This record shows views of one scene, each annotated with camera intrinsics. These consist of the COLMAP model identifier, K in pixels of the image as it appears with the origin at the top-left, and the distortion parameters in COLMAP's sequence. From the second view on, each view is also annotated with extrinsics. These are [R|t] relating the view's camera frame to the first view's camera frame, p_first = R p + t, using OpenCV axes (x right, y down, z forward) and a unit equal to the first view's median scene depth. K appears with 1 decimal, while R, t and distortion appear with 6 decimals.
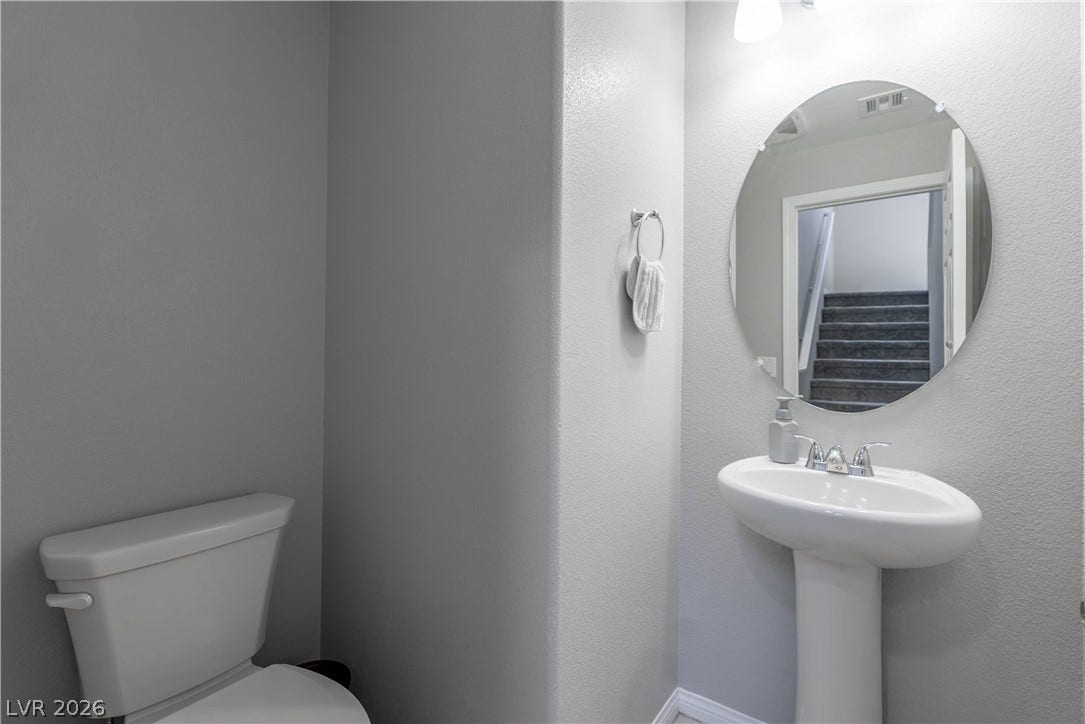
lens RADIAL K [[484.5, 0, 543.0], [0, 484.5, 360.1], [0, 0, 1]] dist [-0.010380, -0.001813]
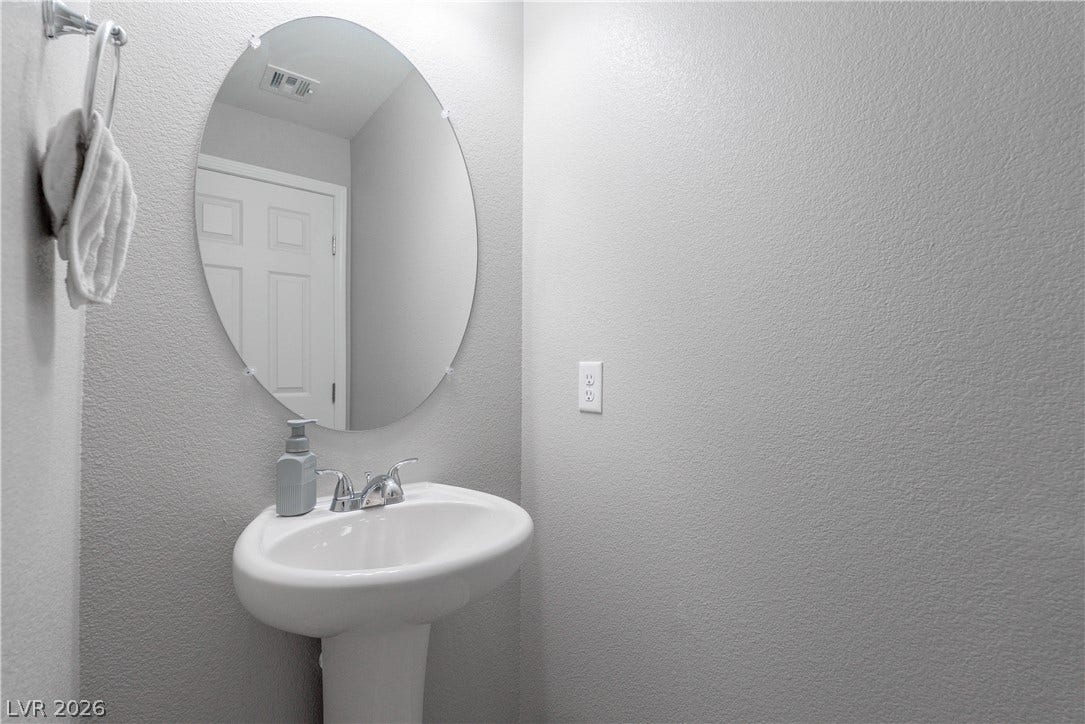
lens RADIAL K [[484.5, 0, 606.0], [0, 484.5, 373.1], [0, 0, 1]] dist [-0.010380, -0.001813]
pose [[0.253961, -0.017396, 0.967058, -0.065297], [0.000540, 0.999841, 0.017843, -0.004114], [-0.967214, -0.004010, 0.253930, 0.397575]]
